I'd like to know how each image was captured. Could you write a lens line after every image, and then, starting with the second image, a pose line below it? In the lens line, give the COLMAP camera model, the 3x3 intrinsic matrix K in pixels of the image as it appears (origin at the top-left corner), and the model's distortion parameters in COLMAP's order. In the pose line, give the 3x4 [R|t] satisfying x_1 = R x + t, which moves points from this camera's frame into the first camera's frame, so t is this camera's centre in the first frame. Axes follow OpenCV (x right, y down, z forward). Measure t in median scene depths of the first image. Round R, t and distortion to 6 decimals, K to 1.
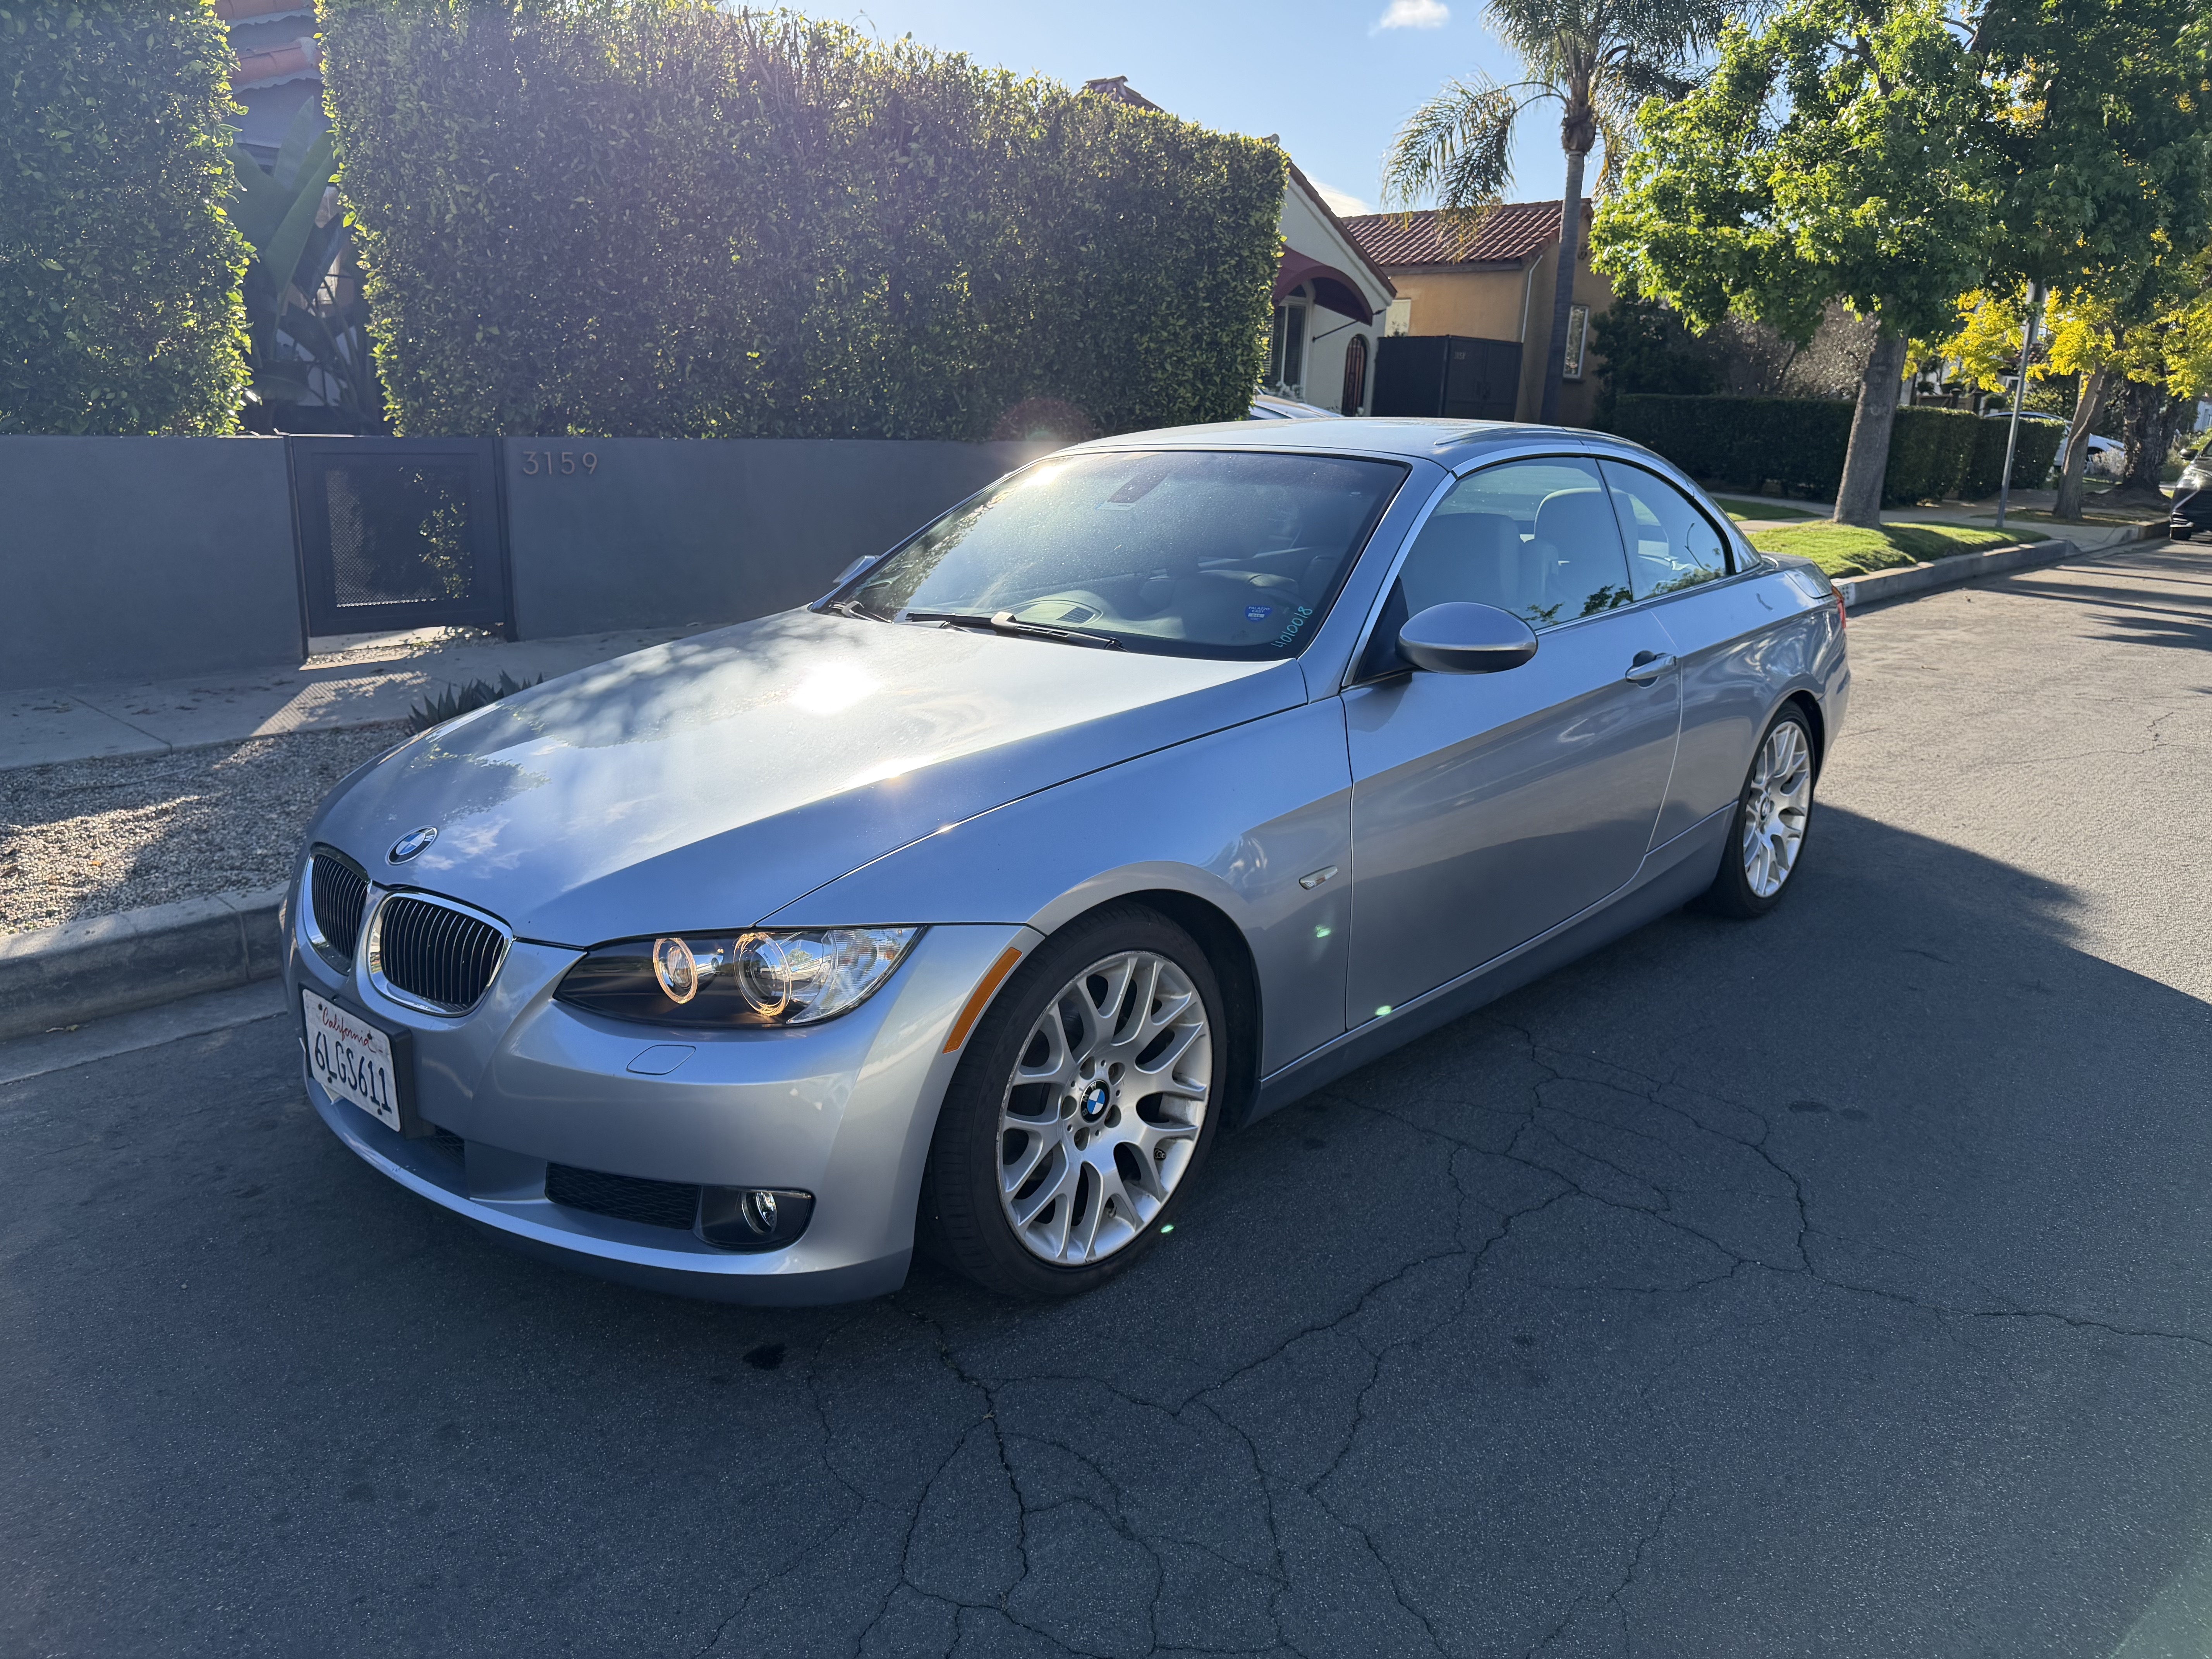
lens RADIAL K [[1561.8, 0, 1111.1], [0, 1561.8, 847.5], [0, 0, 1]] dist [0.041333, -0.080569]
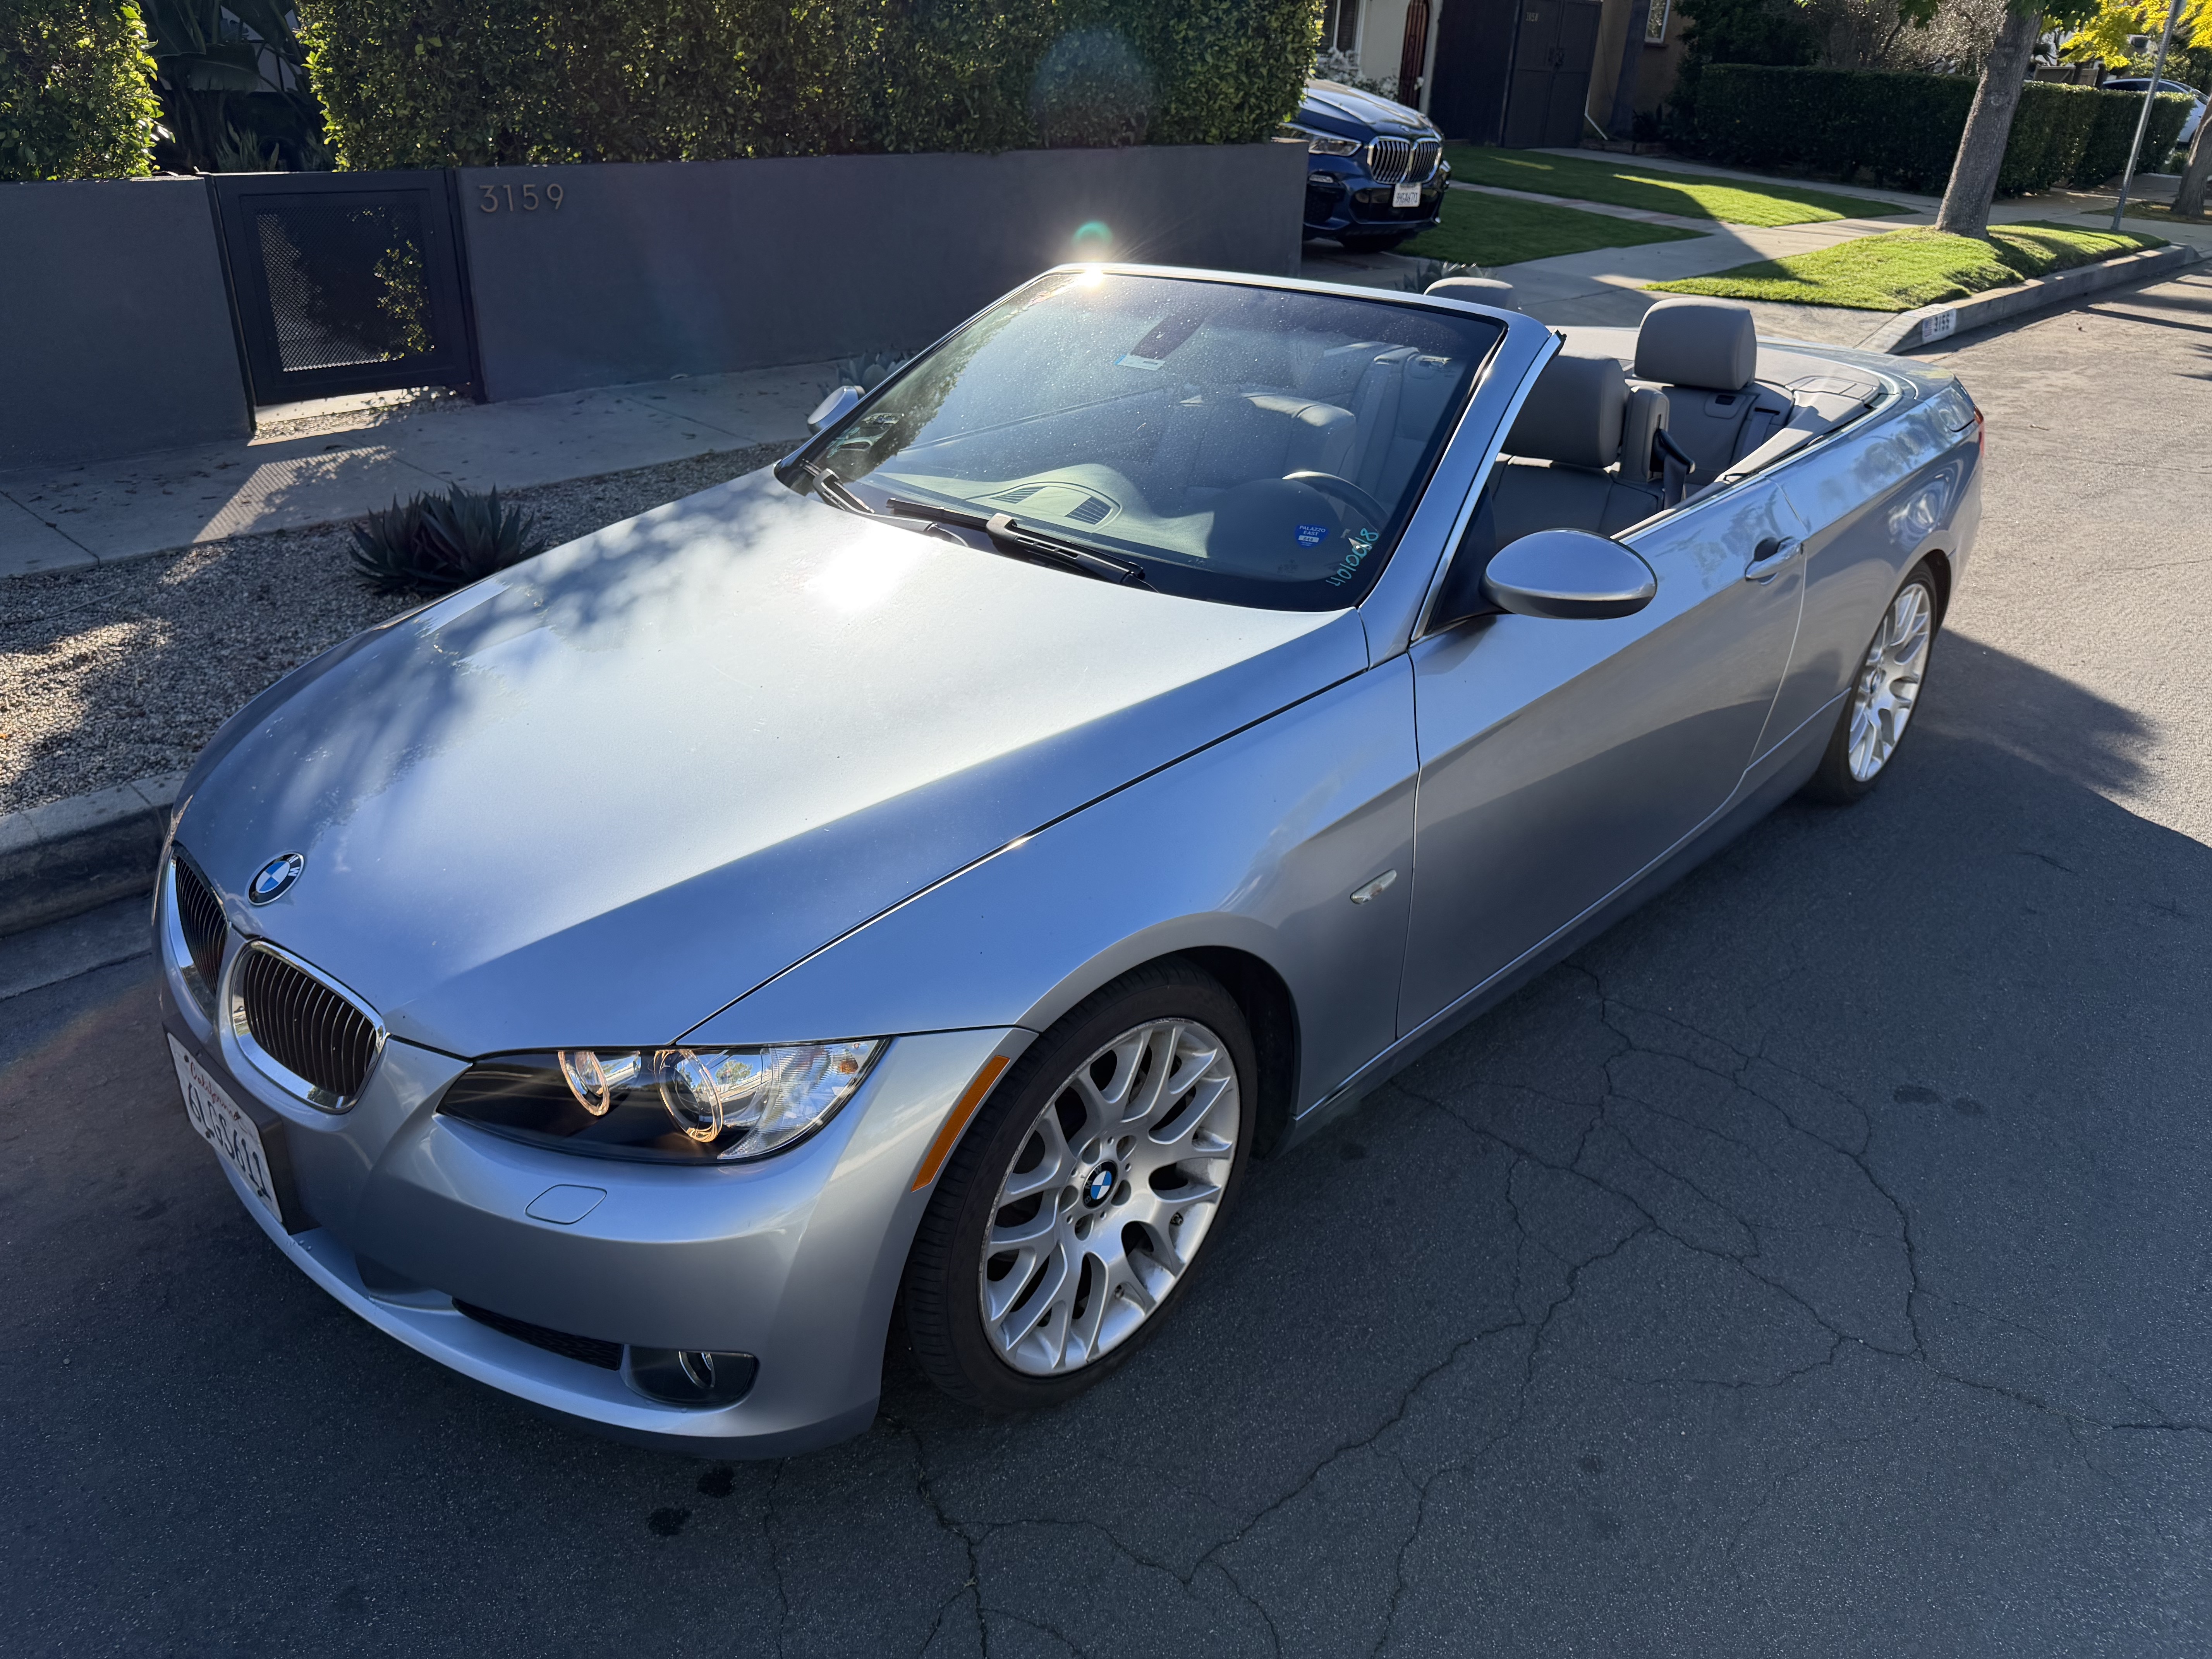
lens RADIAL K [[1569.7, 0, 1106.0], [0, 1569.7, 829.5], [0, 0, 1]] dist [0.005278, -0.018992]
pose [[0.999724, 0.013124, -0.019464, 0.005217], [-0.009306, 0.982756, 0.184675, -0.132880], [0.021552, -0.184443, 0.982607, 0.146599]]
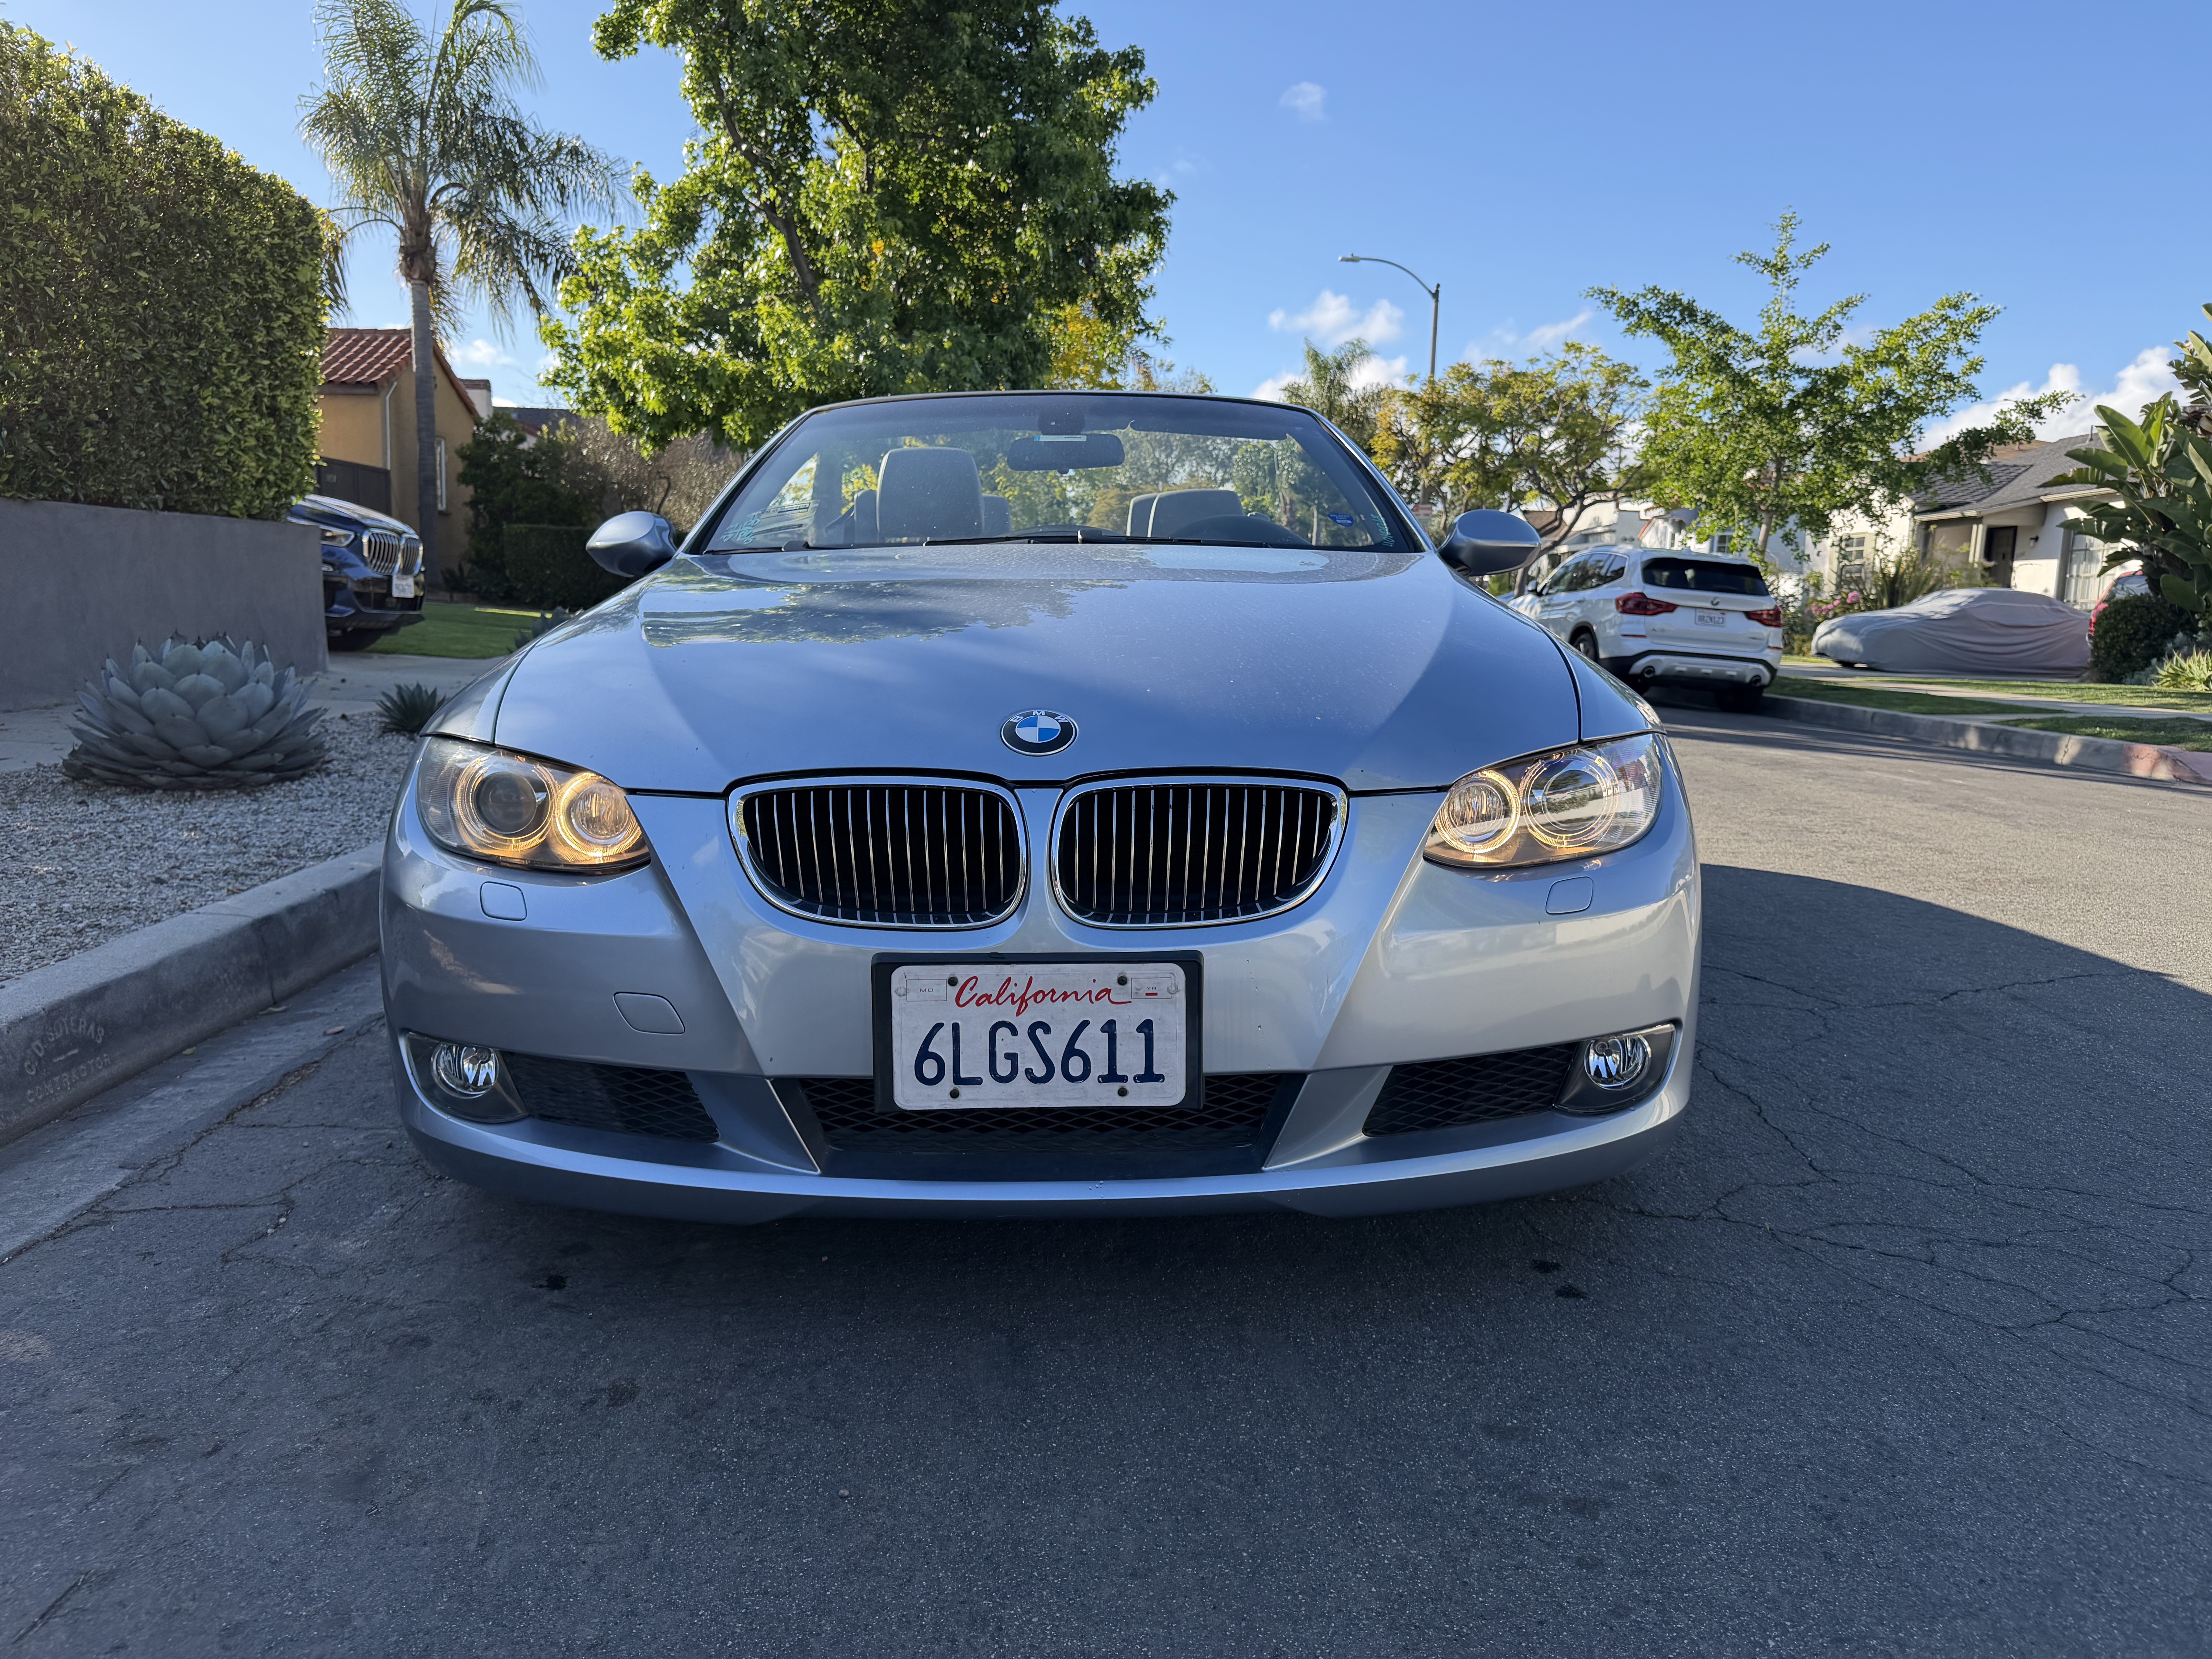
lens RADIAL K [[1569.7, 0, 1106.0], [0, 1569.7, 829.5], [0, 0, 1]] dist [0.005278, -0.018992]
pose [[0.731374, -0.102399, 0.674245, -0.658862], [0.174639, 0.983819, -0.040021, 0.054483], [-0.659237, 0.147020, 0.737423, 0.348004]]
